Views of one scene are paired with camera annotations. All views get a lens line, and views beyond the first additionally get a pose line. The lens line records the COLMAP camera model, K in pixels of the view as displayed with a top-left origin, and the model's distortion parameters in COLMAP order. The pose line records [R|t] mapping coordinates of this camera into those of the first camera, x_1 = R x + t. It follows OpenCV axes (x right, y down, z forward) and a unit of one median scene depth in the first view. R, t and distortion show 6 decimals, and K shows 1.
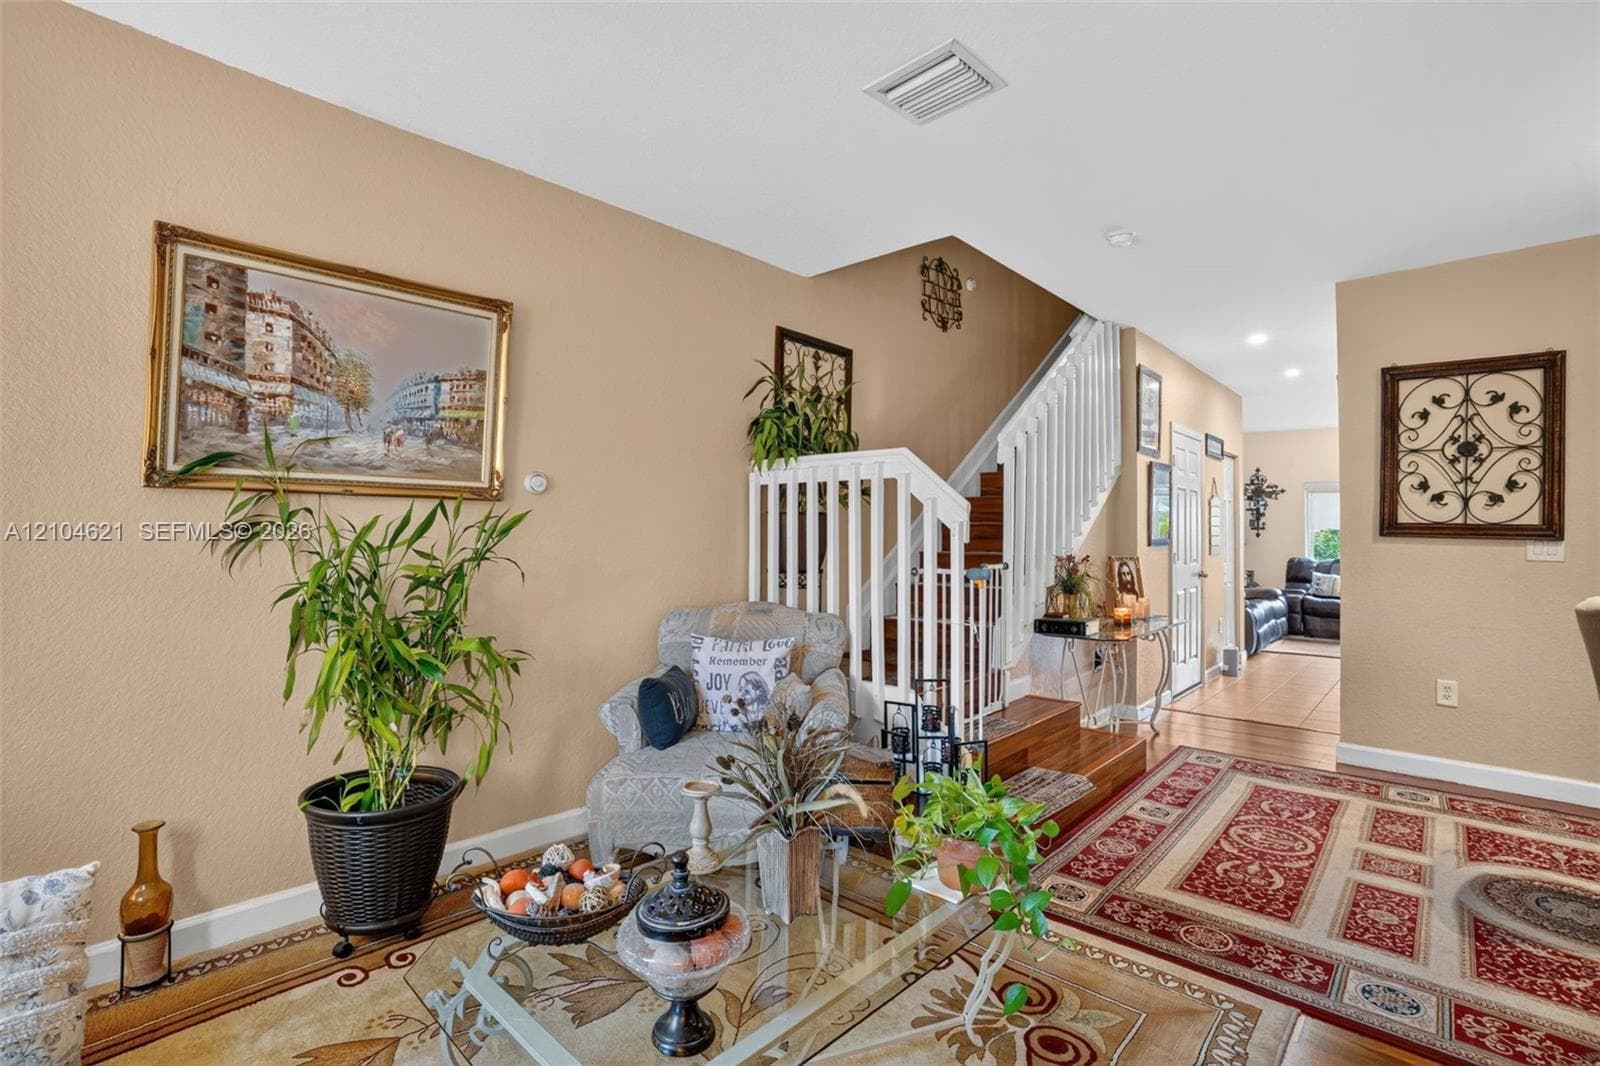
lens RADIAL K [[729.1, 0, 798.8], [0, 729.1, 521.1], [0, 0, 1]] dist [-0.055156, 0.017522]
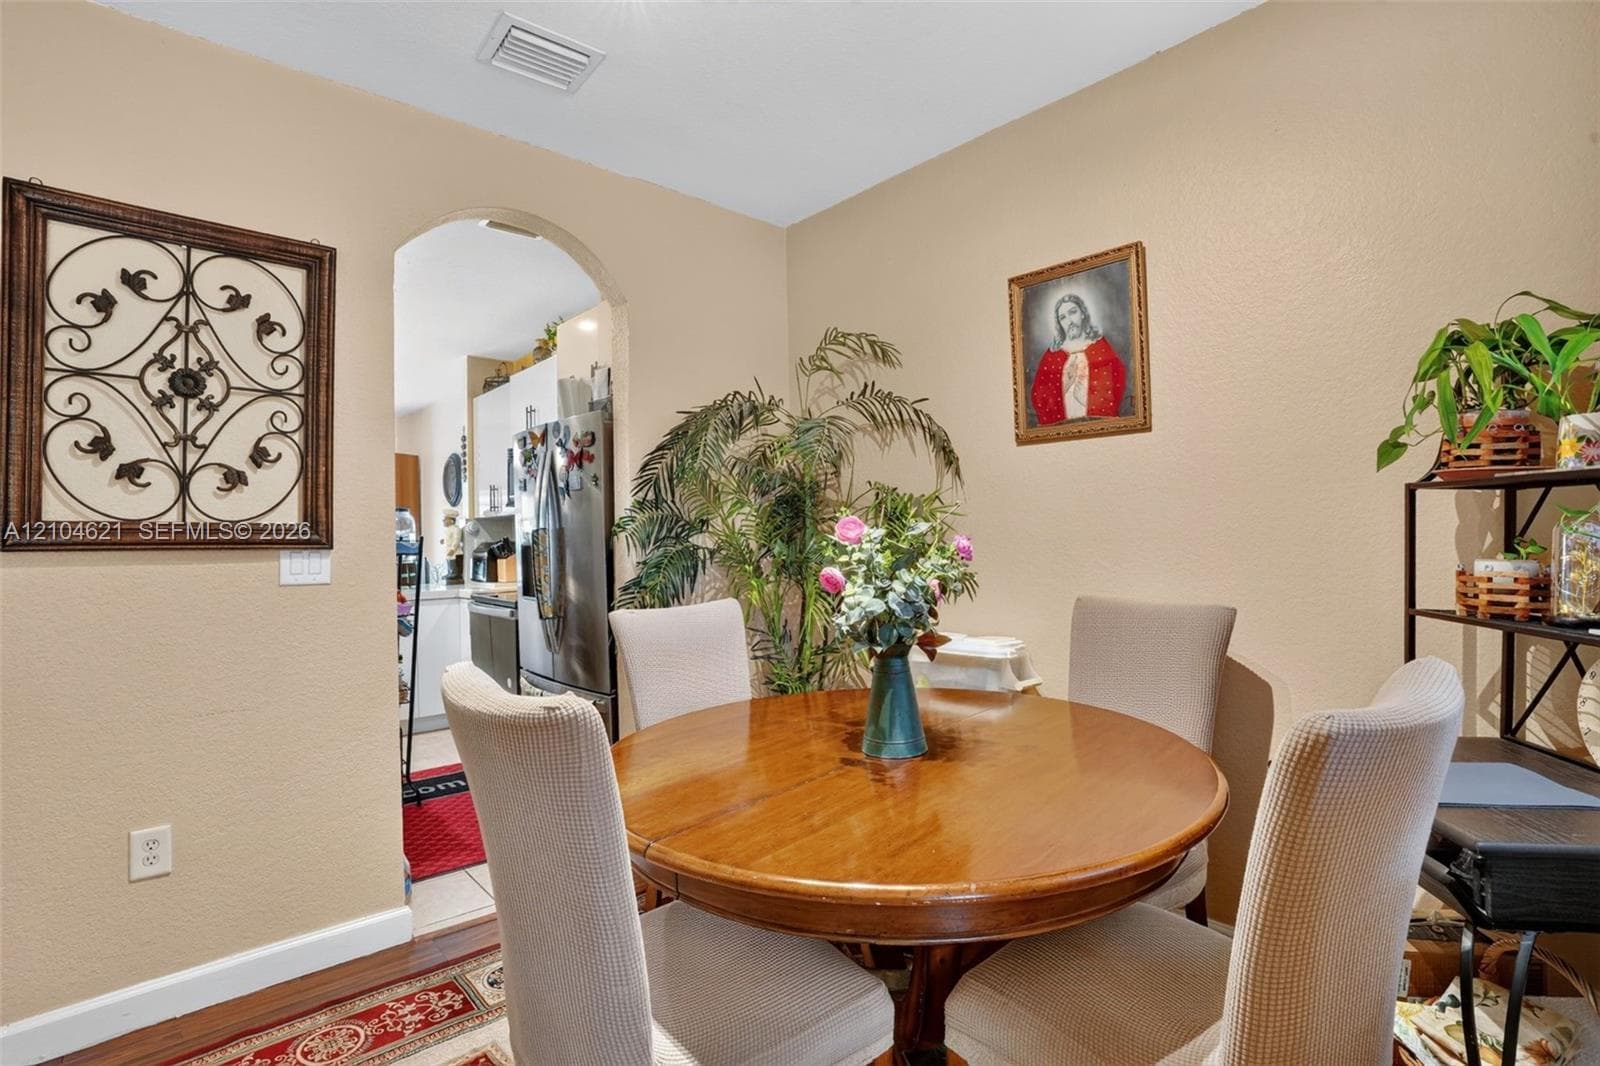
lens RADIAL K [[729.1, 0, 789.0], [0, 729.1, 525.6], [0, 0, 1]] dist [-0.055156, 0.017522]
pose [[0.089526, 0.001678, 0.995983, 0.456957], [0.006352, 0.999977, -0.002256, 0.009771], [-0.995964, 0.006528, 0.089513, 0.495931]]
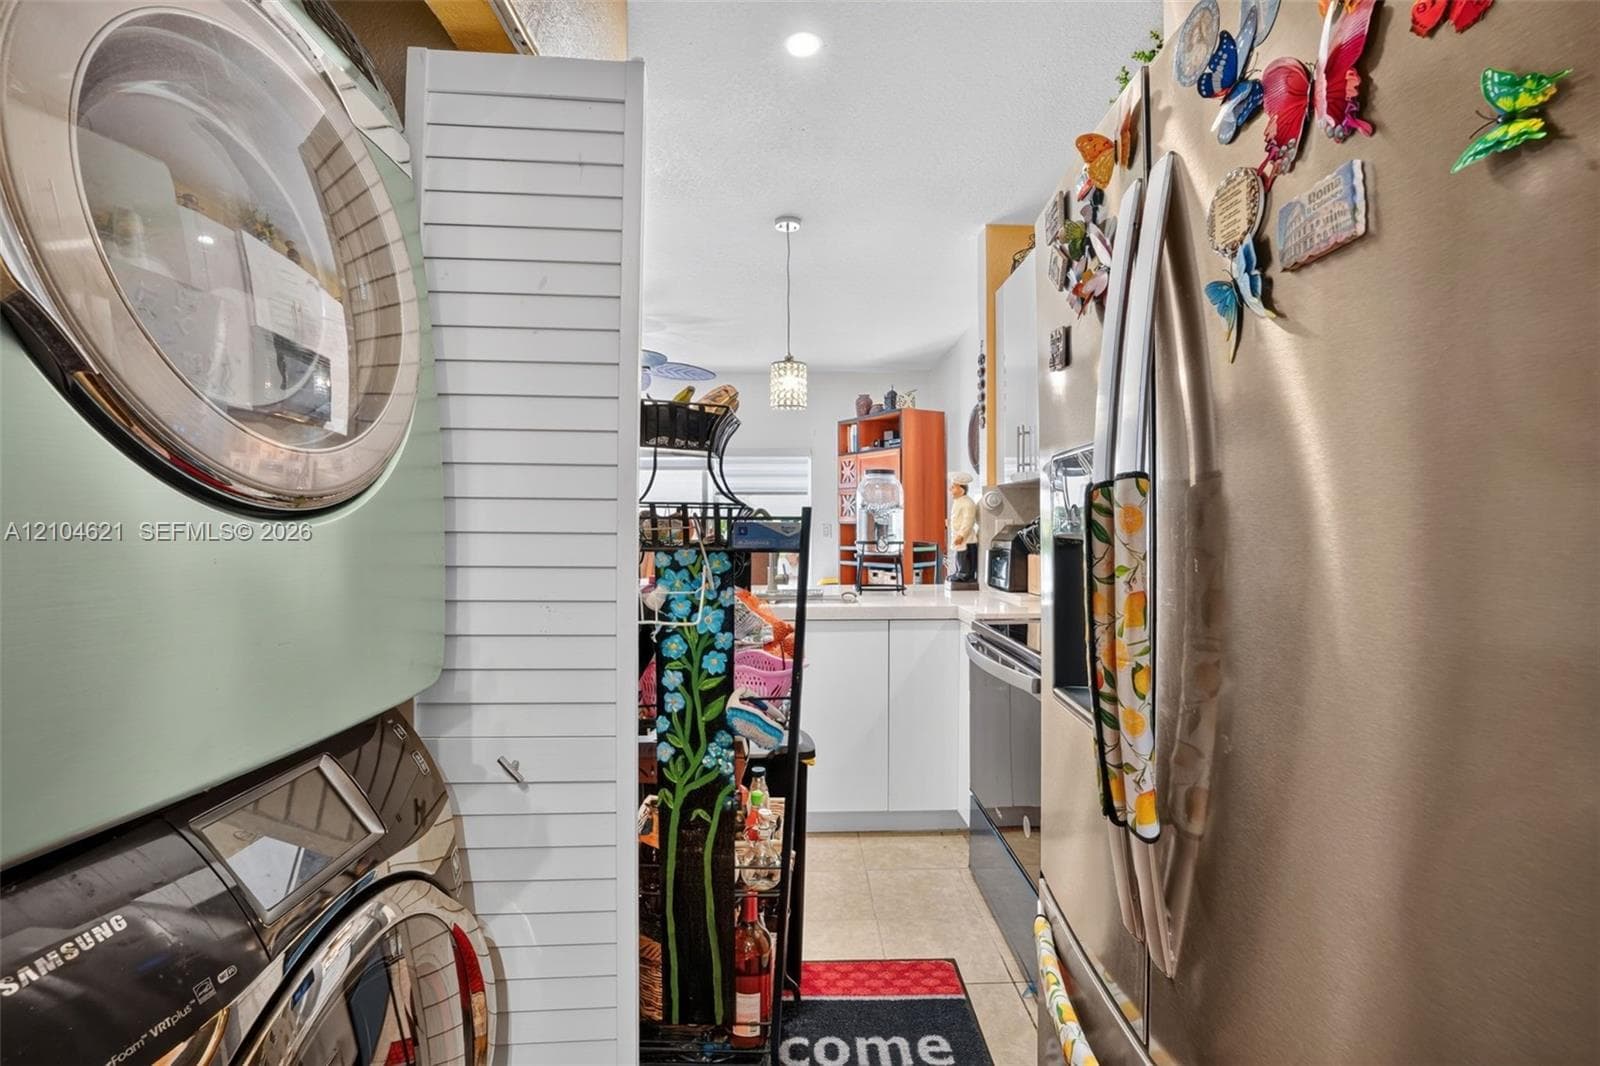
lens RADIAL K [[729.1, 0, 794.4], [0, 729.1, 538.3], [0, 0, 1]] dist [-0.055156, 0.017522]
pose [[0.731171, -0.021872, 0.681844, 1.063198], [-0.005075, 0.999284, 0.037497, 0.021186], [-0.682176, -0.030877, 0.730536, 0.772495]]
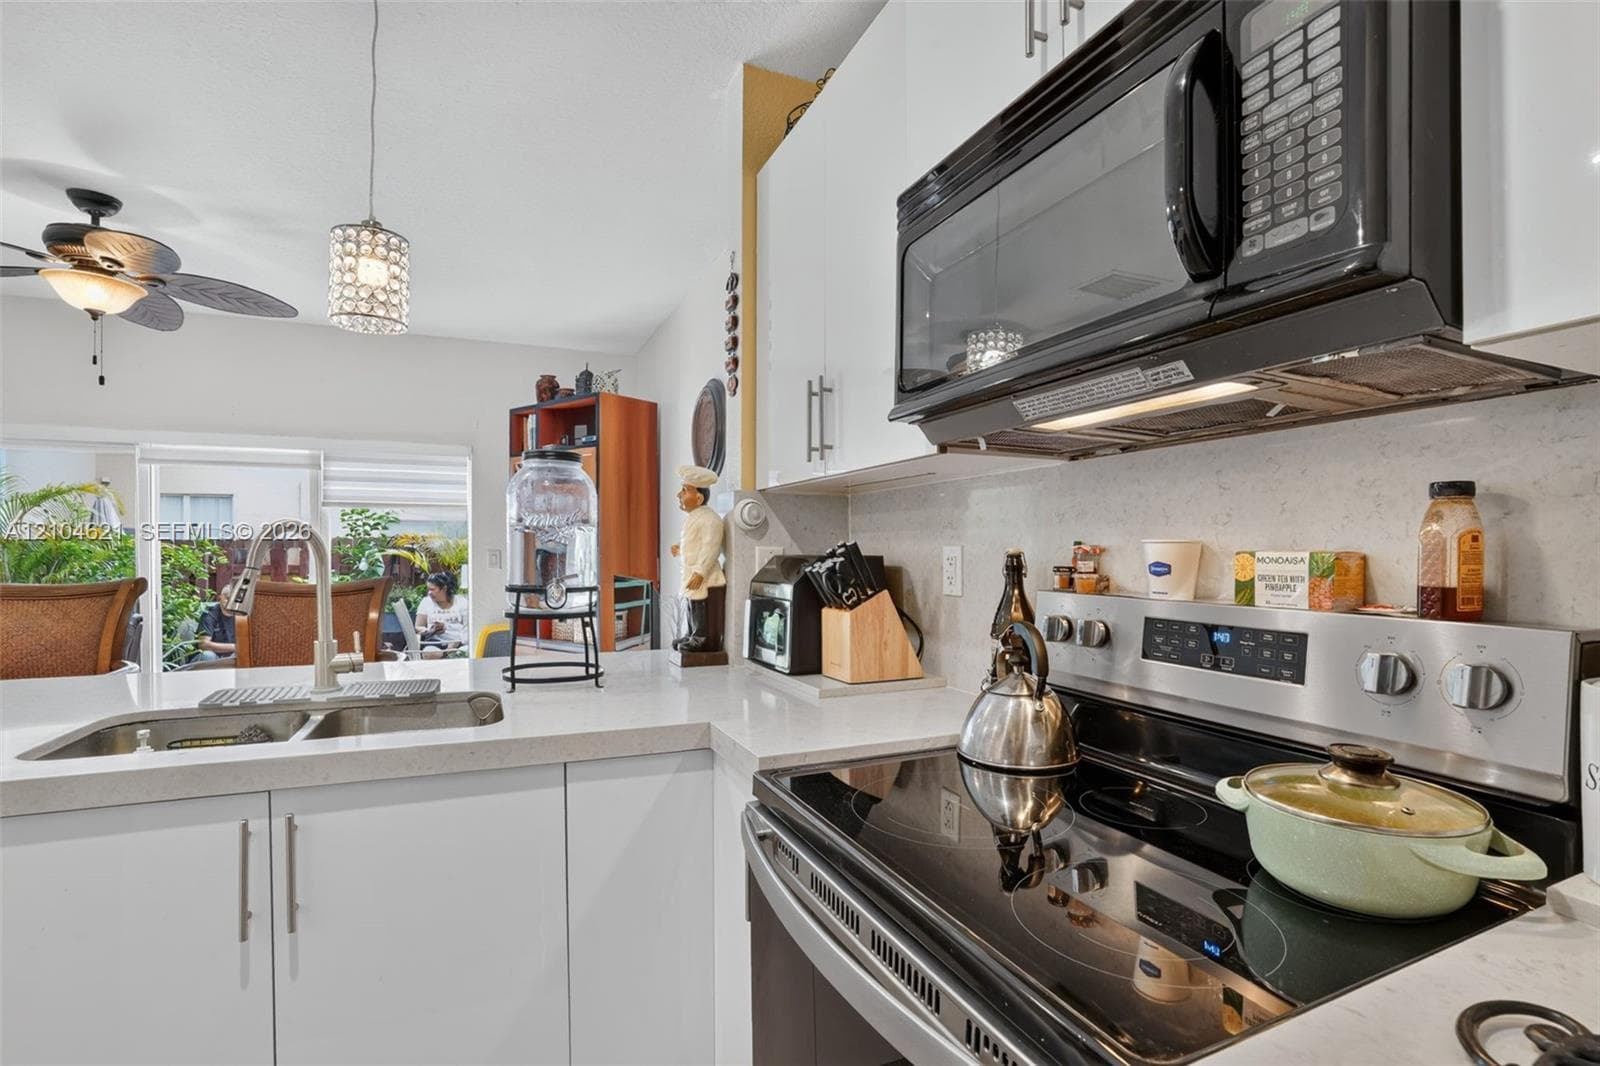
lens RADIAL K [[729.1, 0, 803.3], [0, 729.1, 540.8], [0, 0, 1]] dist [-0.055156, 0.017522]
pose [[0.391708, 0.005513, 0.920073, 1.390904], [-0.015581, 0.999878, 0.000642, 0.025679], [-0.919958, -0.014587, 0.391746, 1.027425]]
